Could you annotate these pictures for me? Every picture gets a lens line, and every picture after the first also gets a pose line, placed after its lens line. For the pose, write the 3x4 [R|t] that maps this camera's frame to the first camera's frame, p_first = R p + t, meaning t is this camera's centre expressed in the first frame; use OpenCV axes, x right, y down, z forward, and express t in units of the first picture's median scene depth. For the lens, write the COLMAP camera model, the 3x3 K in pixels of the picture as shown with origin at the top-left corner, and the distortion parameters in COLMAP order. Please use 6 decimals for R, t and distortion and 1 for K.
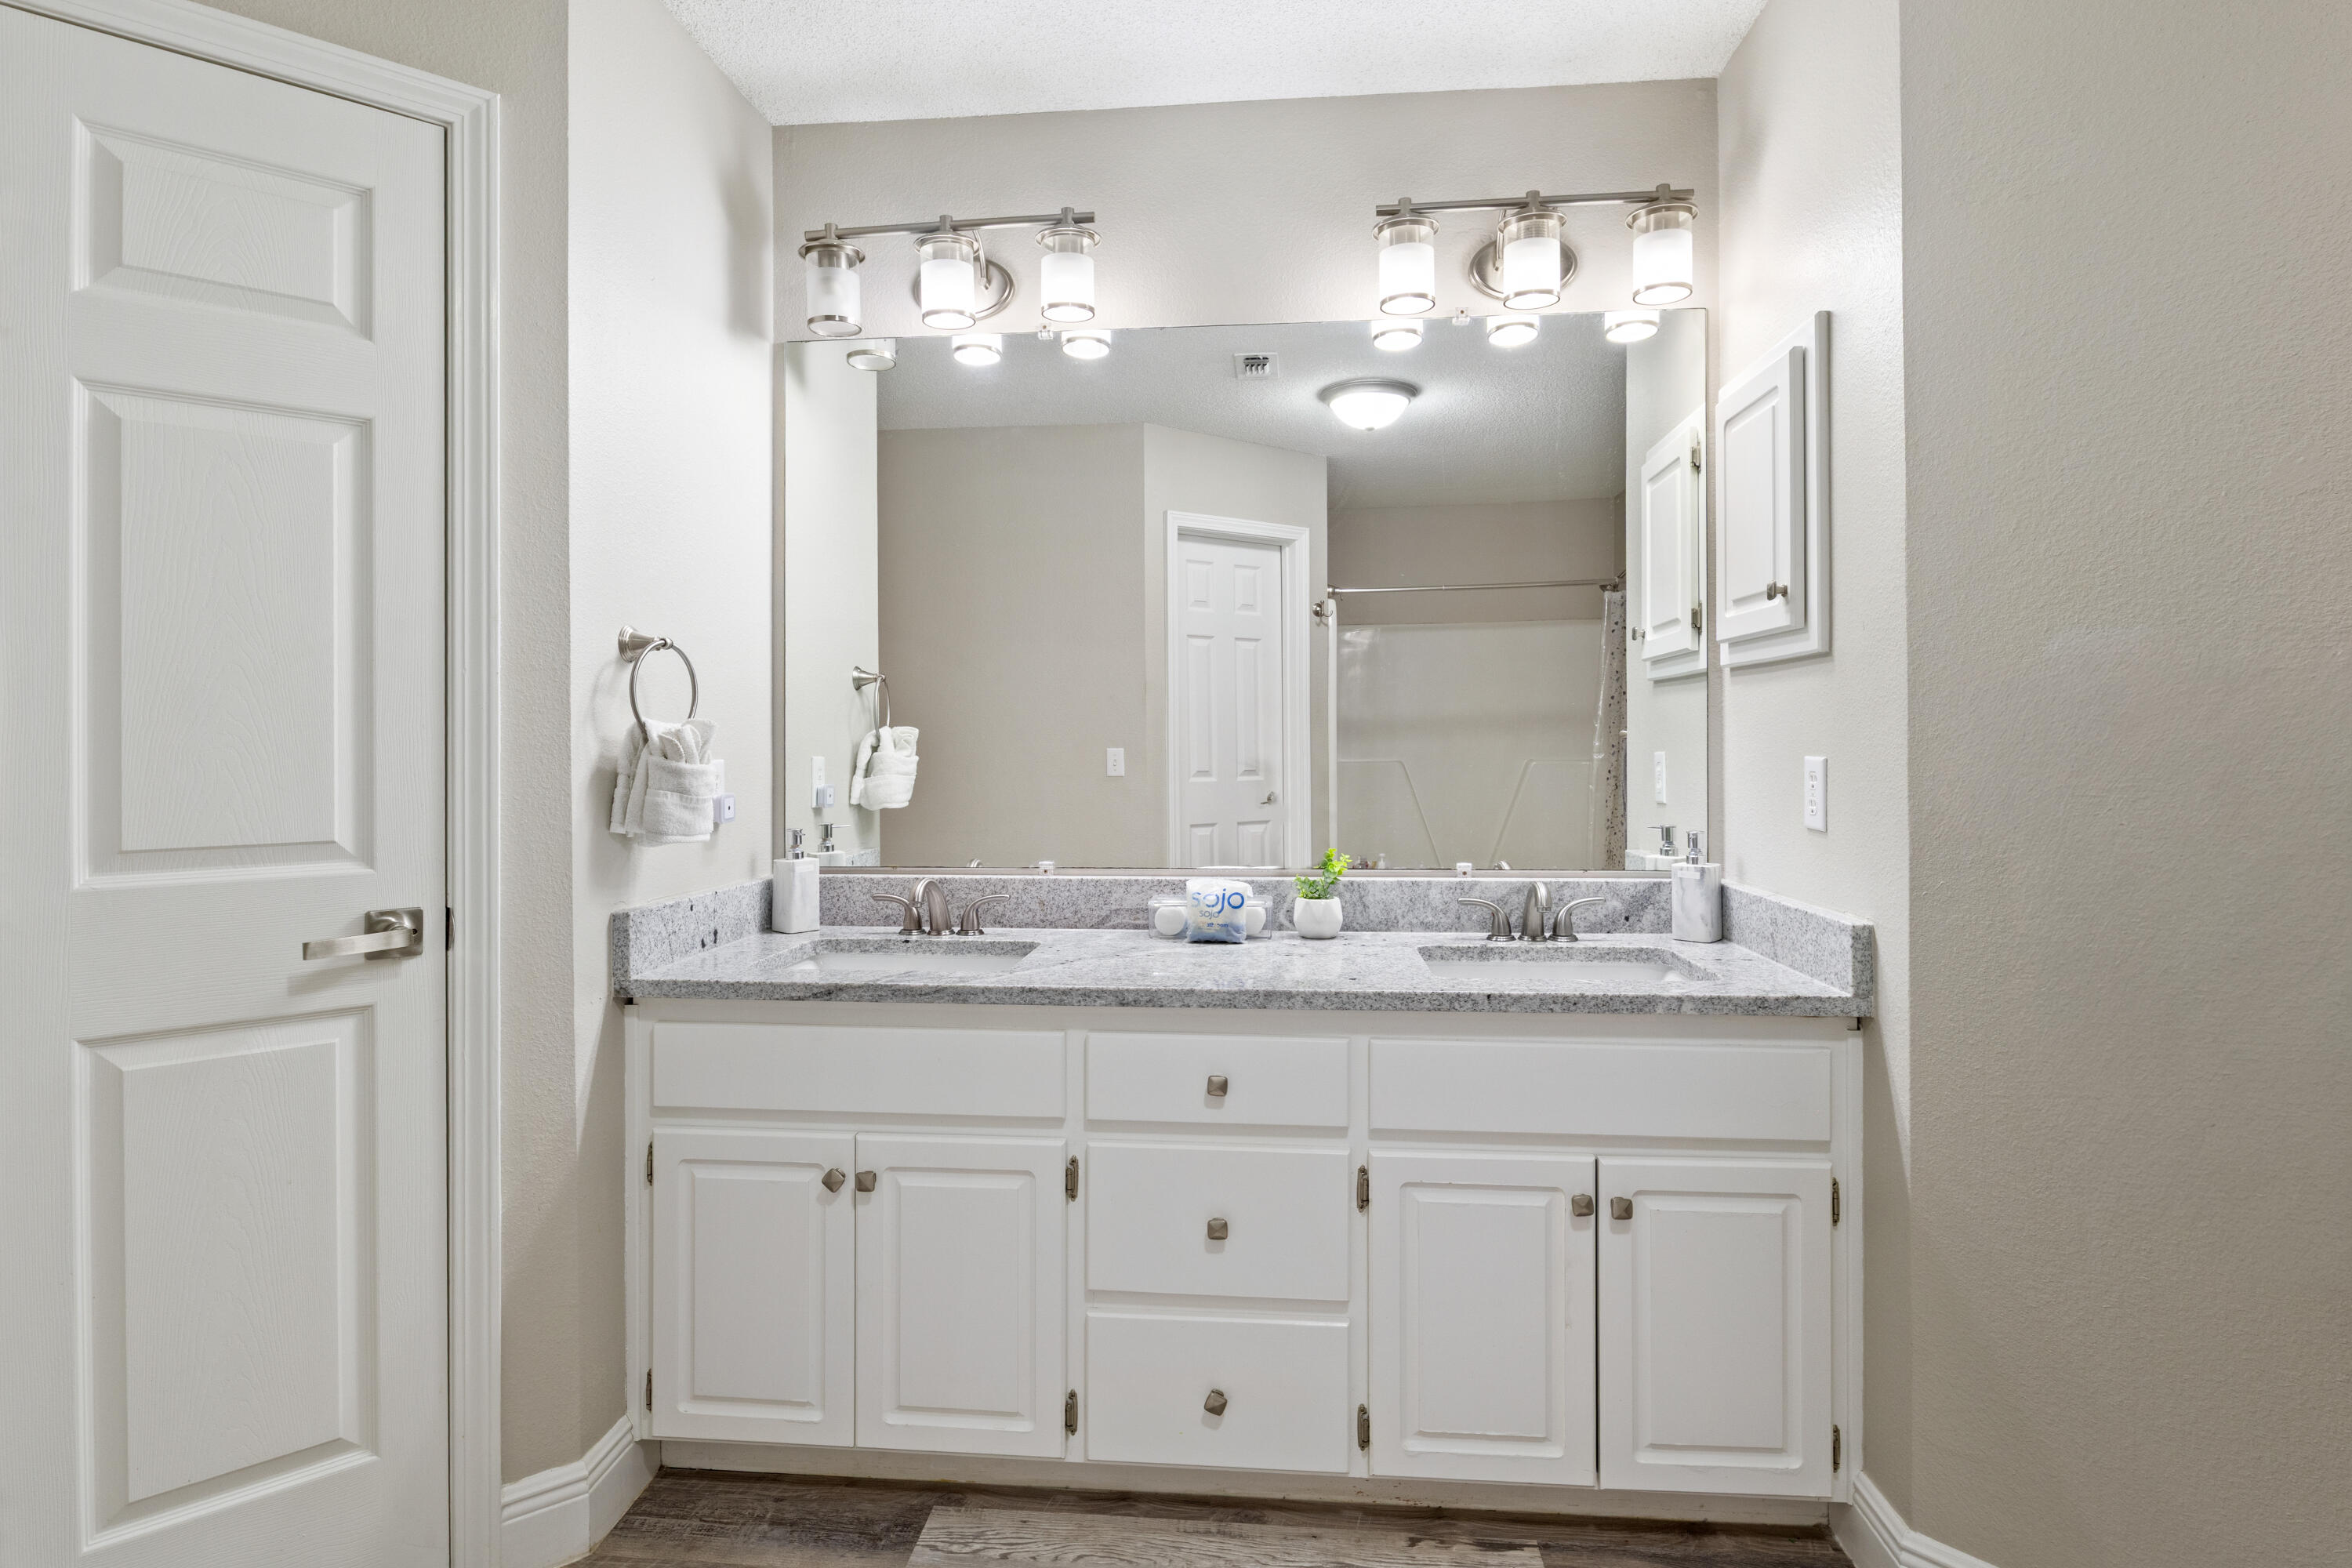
lens RADIAL K [[1181.4, 0, 1173.5], [0, 1181.4, 746.1], [0, 0, 1]] dist [-0.005108, -0.001186]
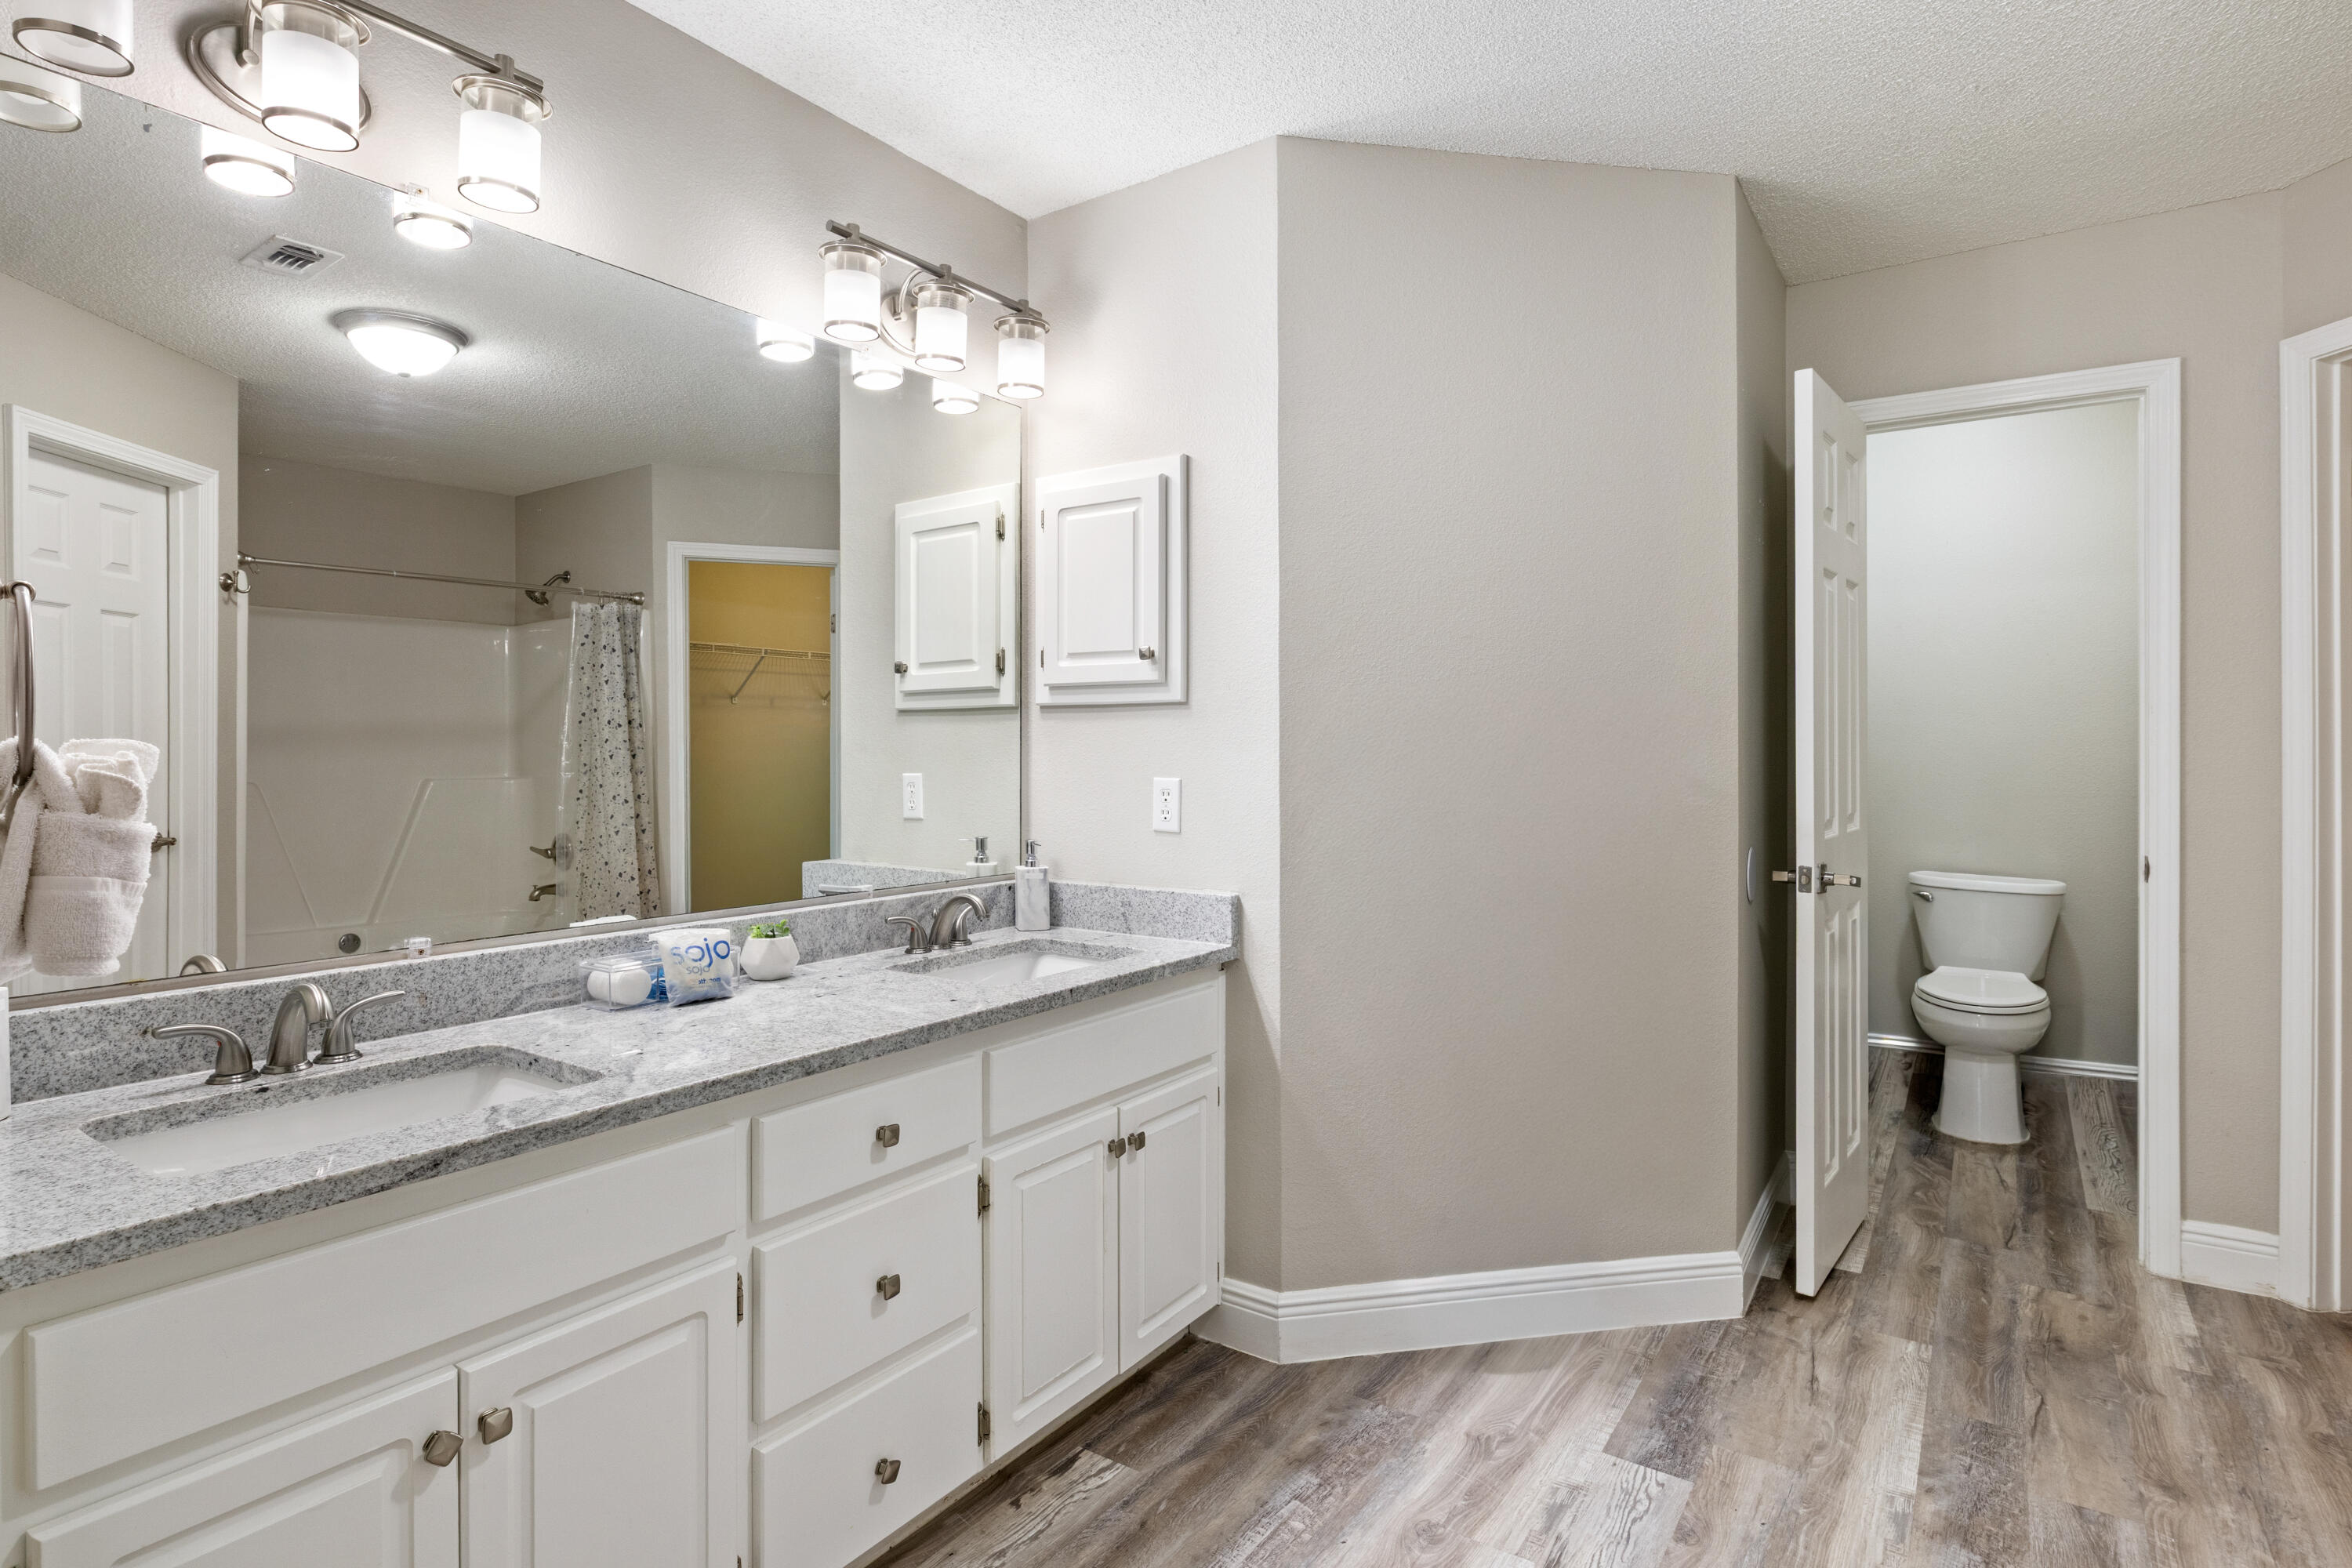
lens RADIAL K [[1181.4, 0, 1179.1], [0, 1181.4, 760.8], [0, 0, 1]] dist [-0.005108, -0.001186]
pose [[0.493845, -0.002380, 0.869547, -0.543715], [-0.000097, 0.999996, 0.002792, -0.012530], [-0.869550, -0.001463, 0.493843, 0.269104]]
